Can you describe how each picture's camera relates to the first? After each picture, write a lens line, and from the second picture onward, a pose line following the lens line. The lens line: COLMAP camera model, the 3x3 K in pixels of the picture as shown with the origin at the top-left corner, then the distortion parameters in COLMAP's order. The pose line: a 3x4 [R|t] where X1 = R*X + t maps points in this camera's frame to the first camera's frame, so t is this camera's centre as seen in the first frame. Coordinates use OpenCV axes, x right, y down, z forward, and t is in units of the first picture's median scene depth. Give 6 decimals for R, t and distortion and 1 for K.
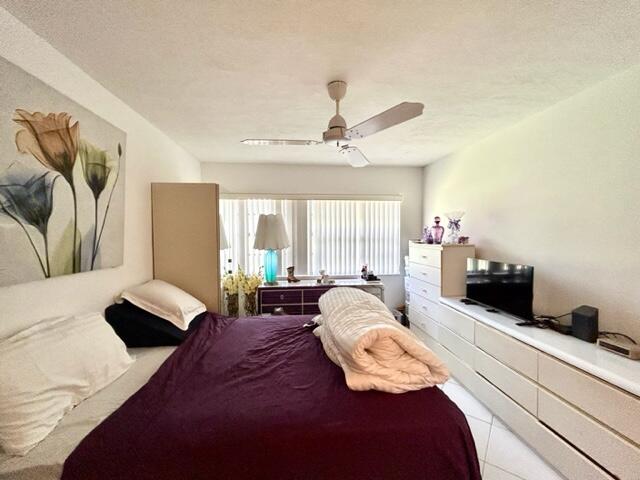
lens RADIAL K [[259.4, 0, 320.0], [0, 259.4, 240.0], [0, 0, 1]] dist [-0.000870, -0.000111]
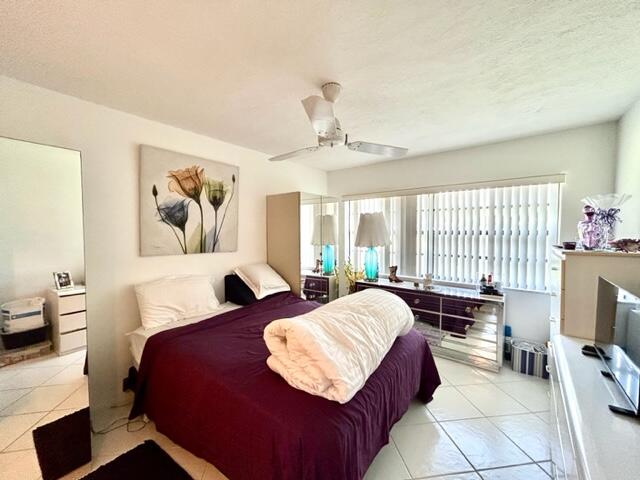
lens RADIAL K [[259.4, 0, 320.0], [0, 259.4, 240.0], [0, 0, 1]] dist [-0.000870, -0.000111]
pose [[0.714665, 0.028044, -0.698904, 0.787910], [-0.021754, 0.999604, 0.017865, -0.010262], [0.699128, 0.002436, 0.714992, 0.244174]]
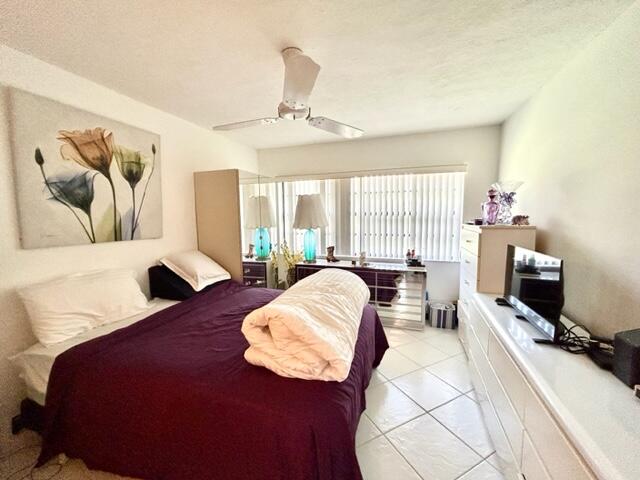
lens RADIAL K [[259.4, 0, 320.0], [0, 259.4, 240.0], [0, 0, 1]] dist [-0.000870, -0.000111]
pose [[0.904971, 0.036386, -0.423914, 0.593321], [-0.005256, 0.997217, 0.074373, 0.007871], [0.425440, -0.065078, 0.902644, 0.158358]]
